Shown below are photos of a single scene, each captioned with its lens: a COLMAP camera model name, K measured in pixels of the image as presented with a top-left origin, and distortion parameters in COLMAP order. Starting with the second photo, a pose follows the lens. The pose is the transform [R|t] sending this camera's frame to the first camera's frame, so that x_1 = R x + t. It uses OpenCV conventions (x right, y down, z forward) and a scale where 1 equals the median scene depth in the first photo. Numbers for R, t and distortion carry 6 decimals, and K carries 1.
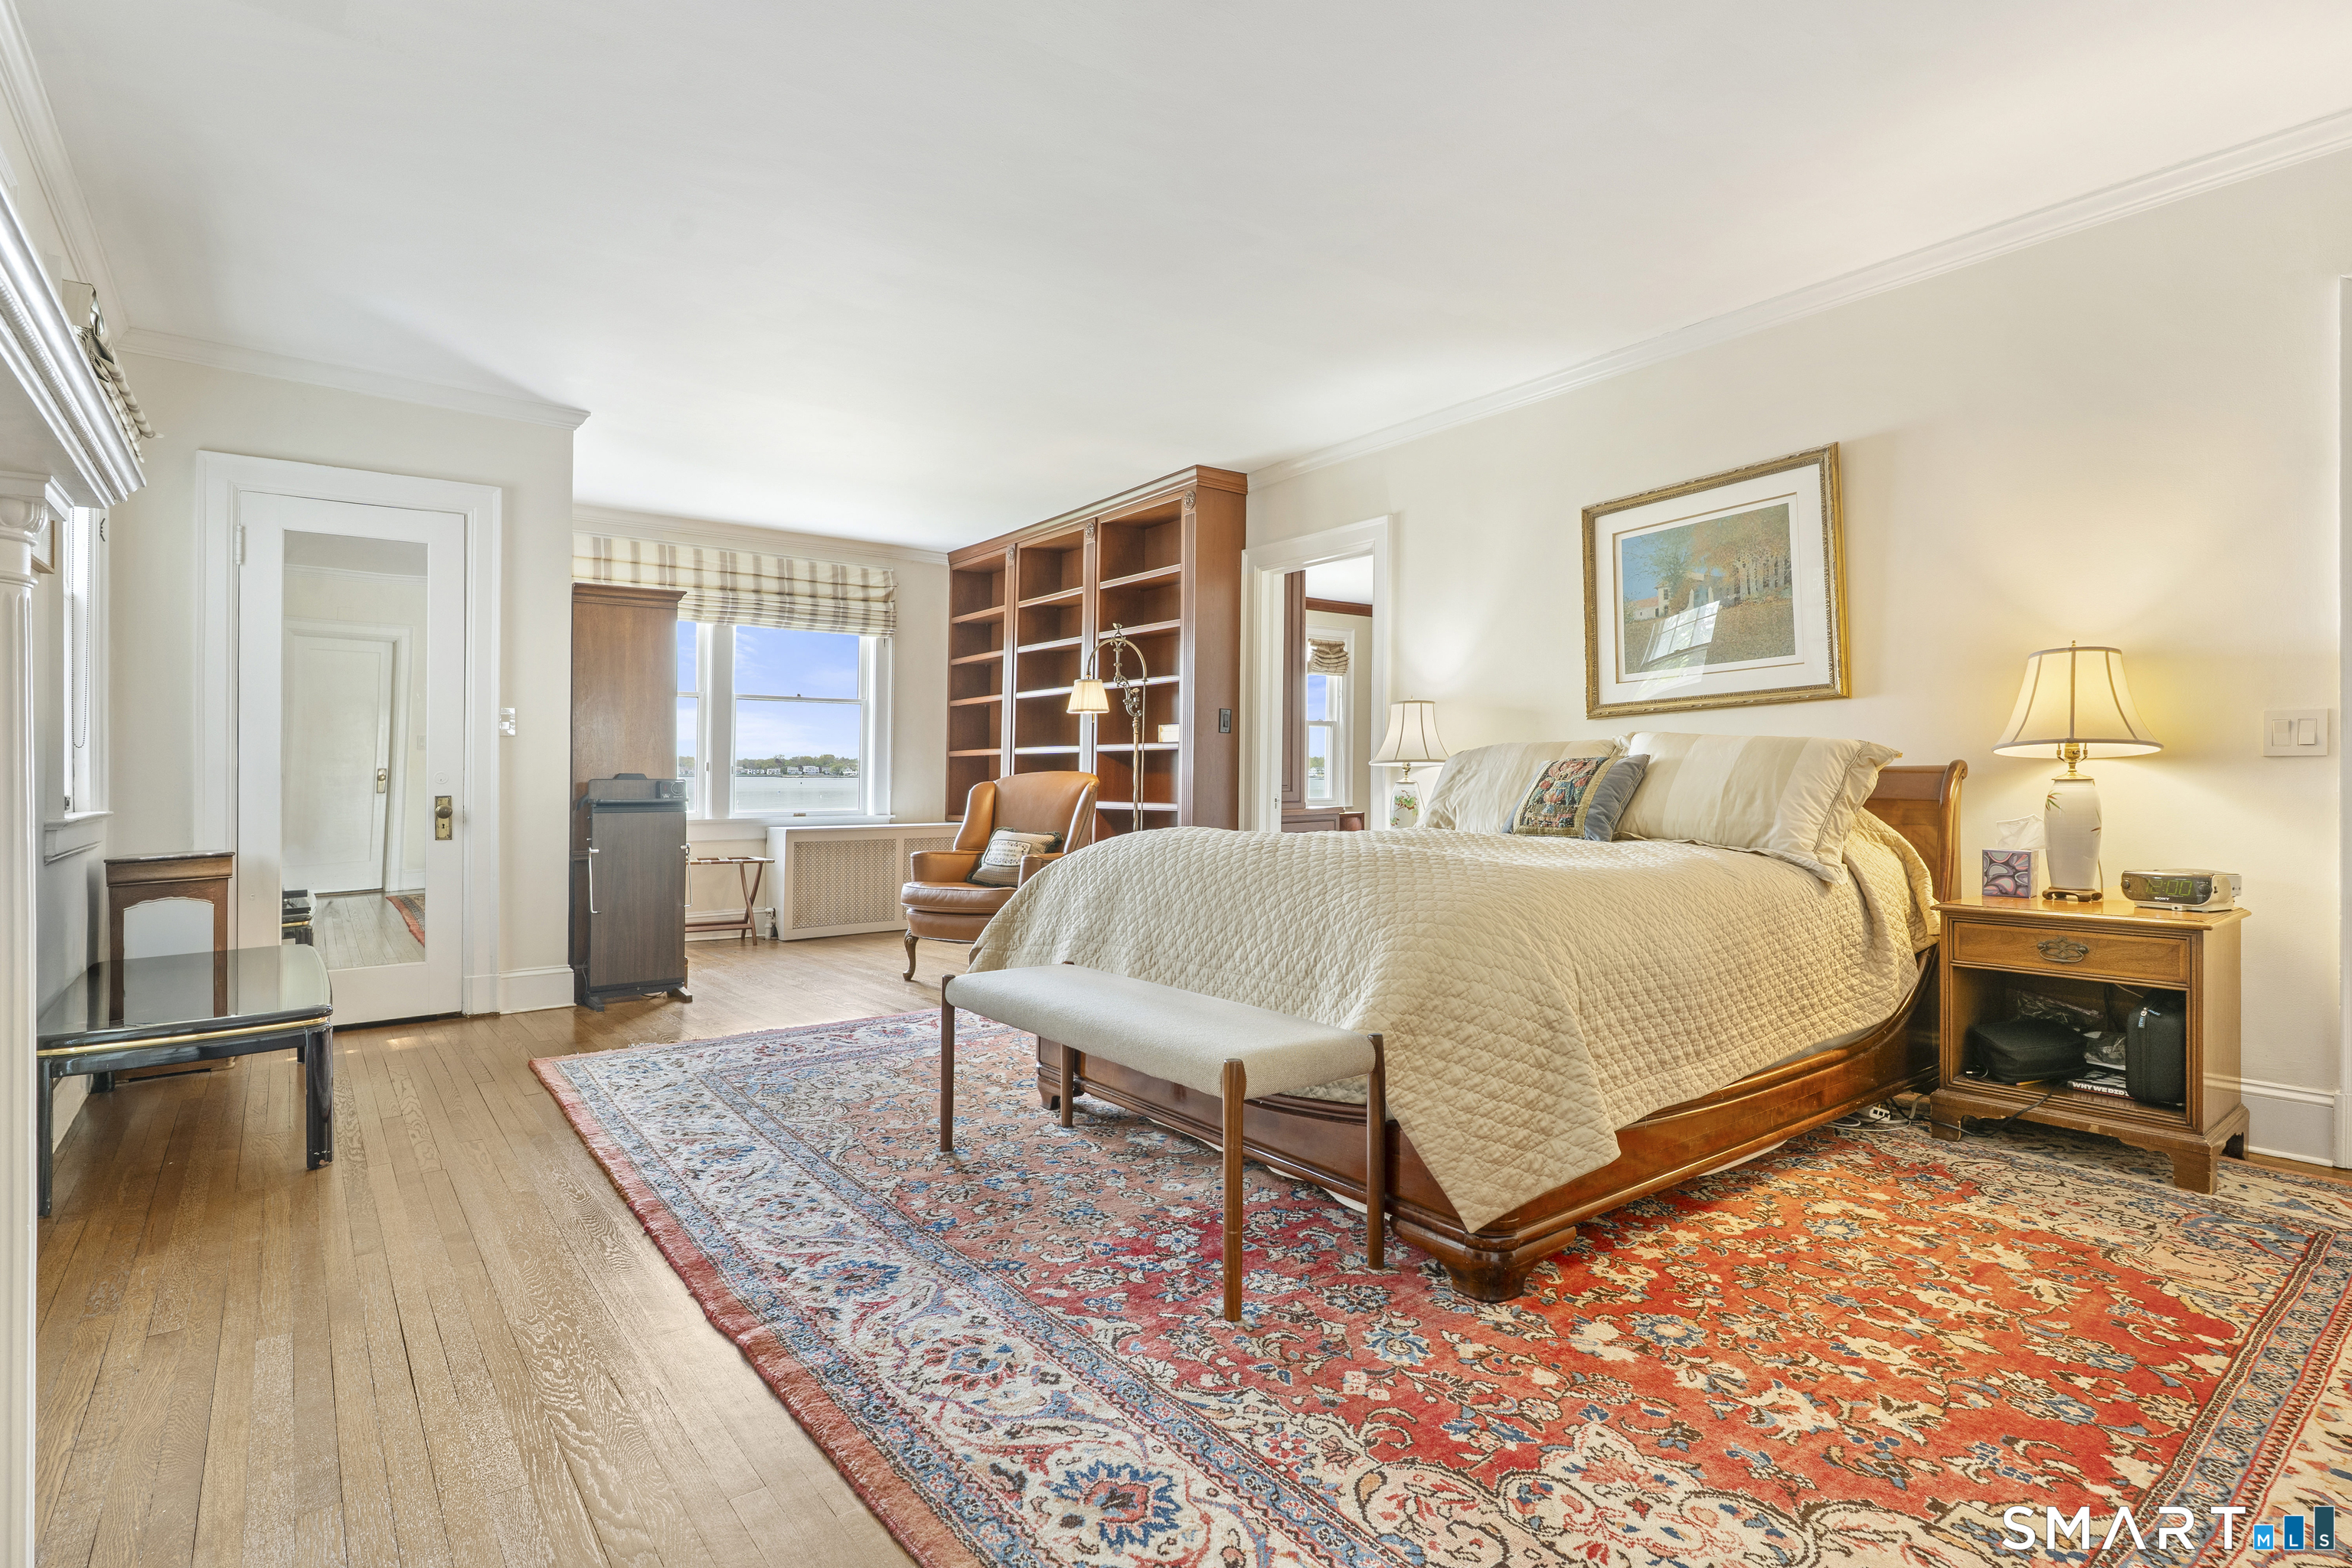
lens RADIAL K [[1137.9, 0, 1176.0], [0, 1137.9, 784.0], [0, 0, 1]] dist [0.002065, 0.001164]
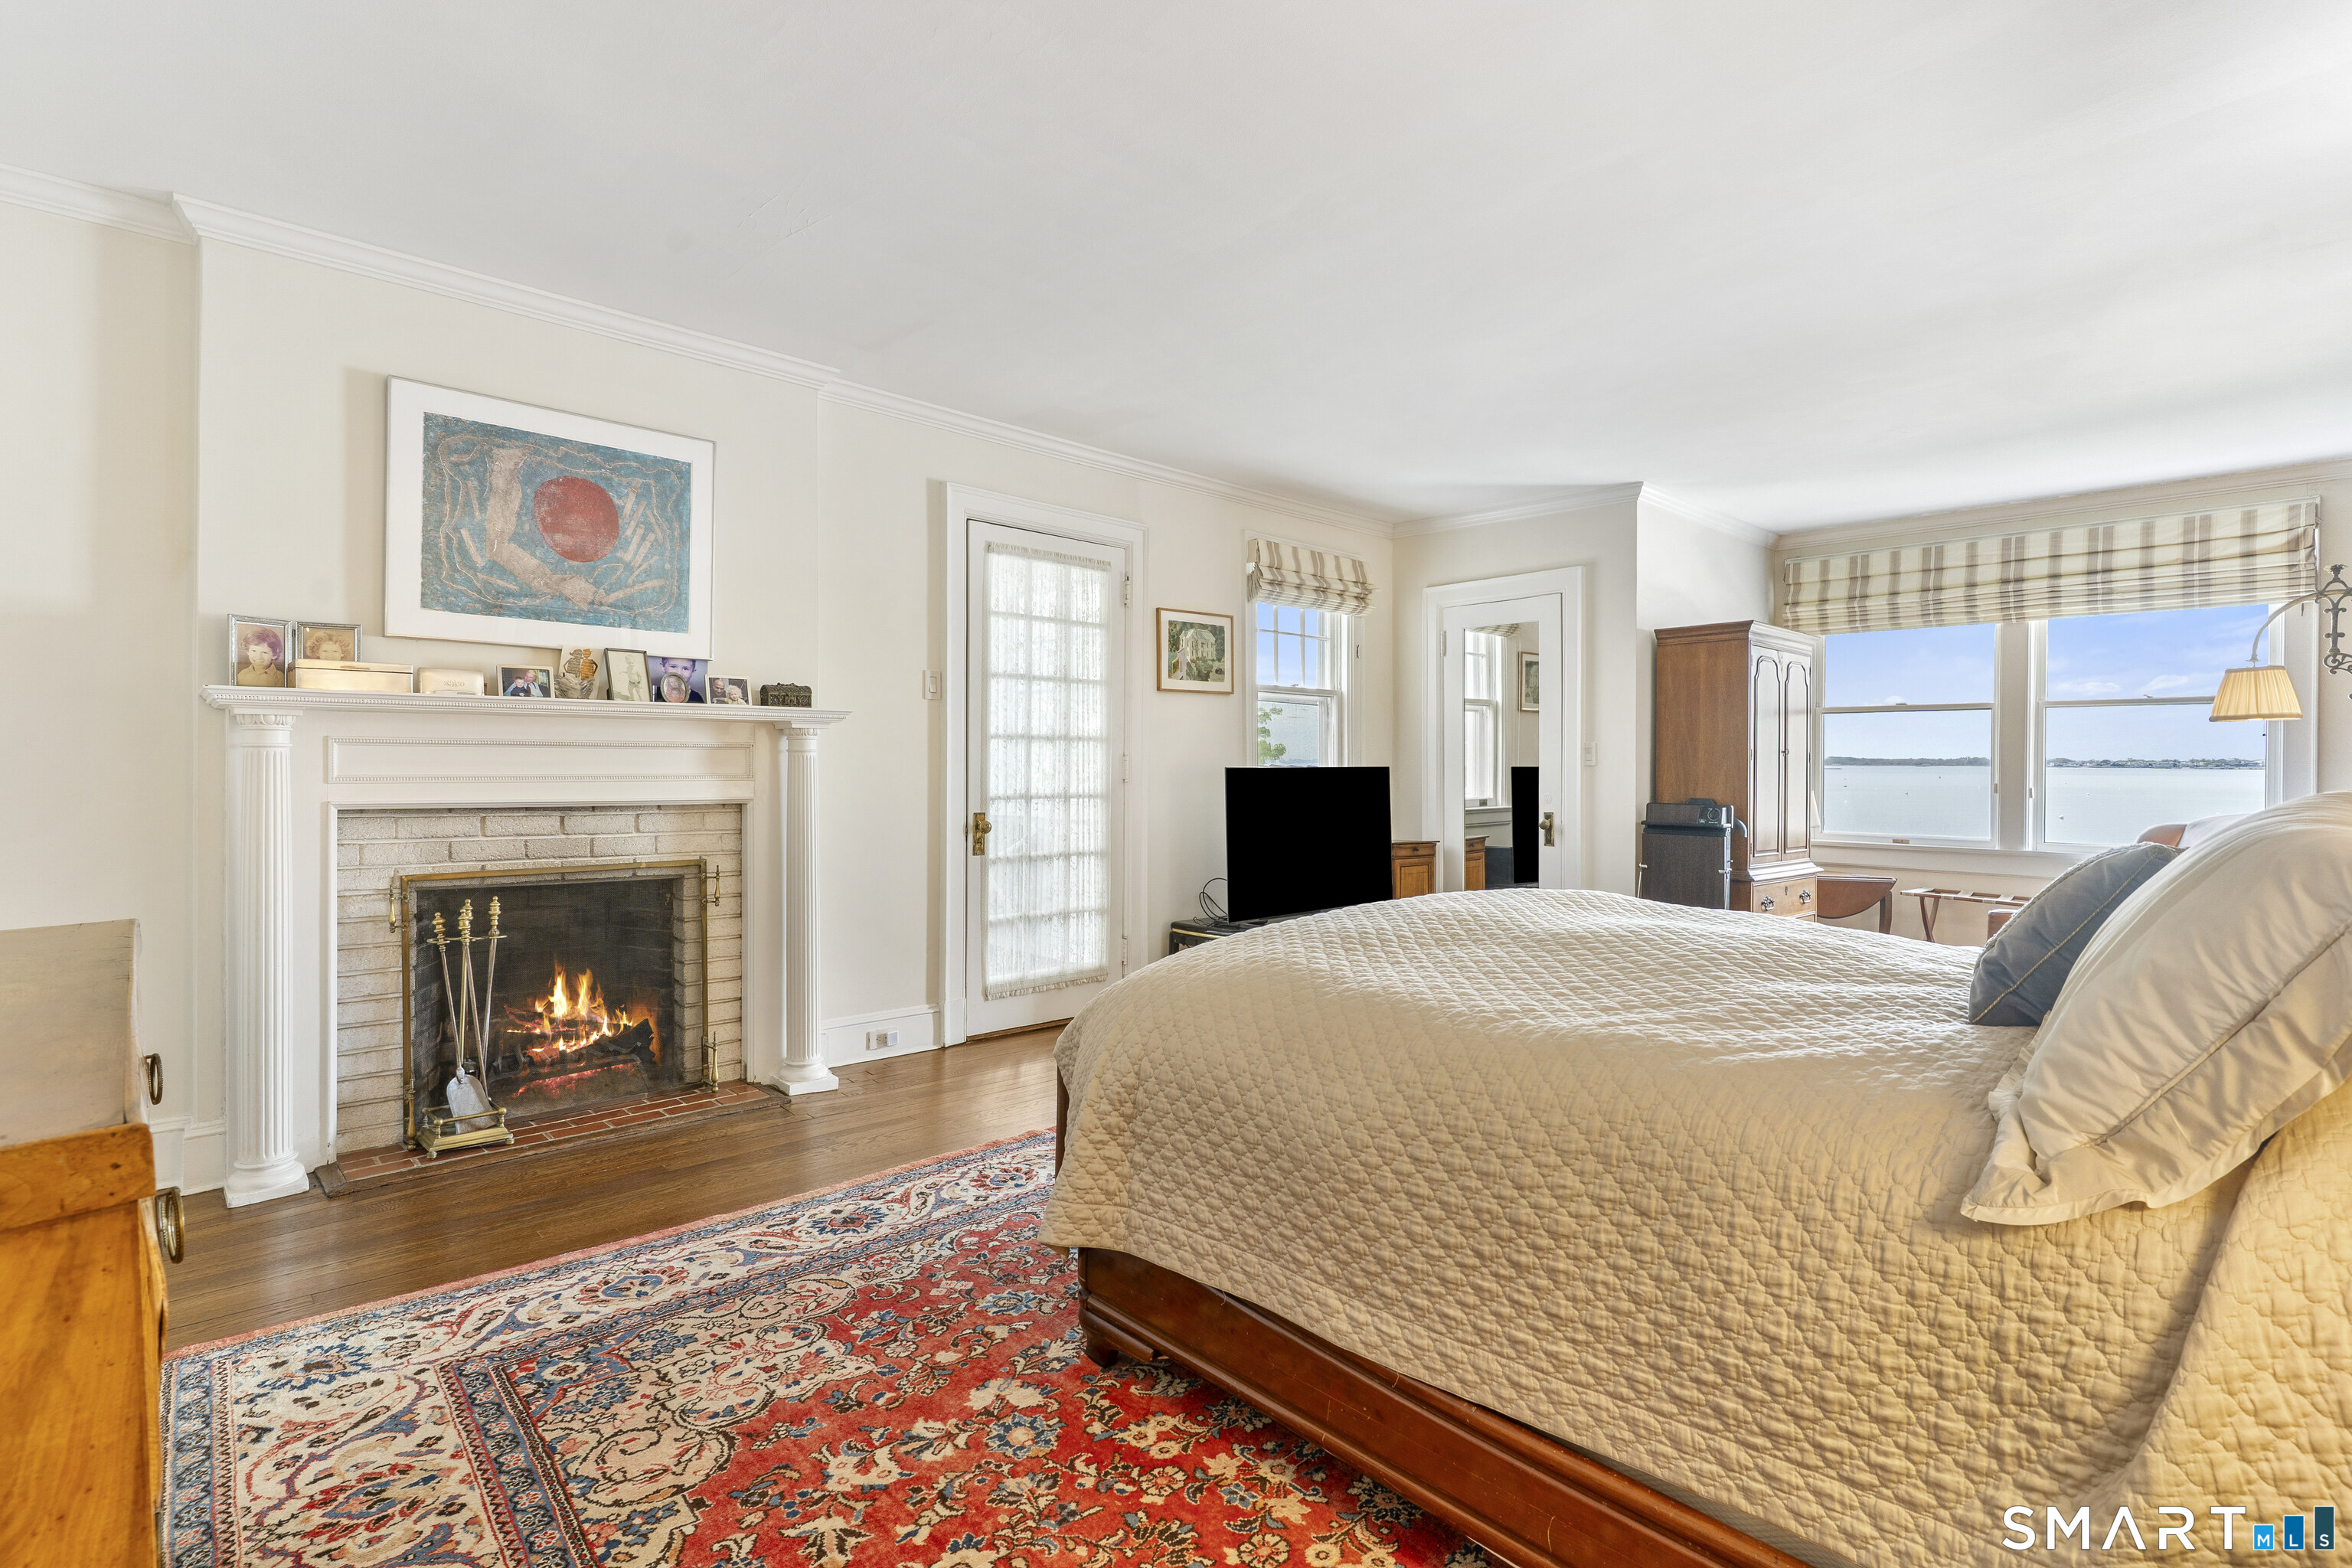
lens RADIAL K [[1144.9, 0, 1162.8], [0, 1144.9, 765.6], [0, 0, 1]] dist [0.000483, 0.000324]
pose [[0.077646, 0.002879, -0.996977, 1.519054], [-0.013993, 0.999900, 0.001797, -0.095915], [0.996883, 0.013812, 0.077679, 1.121574]]
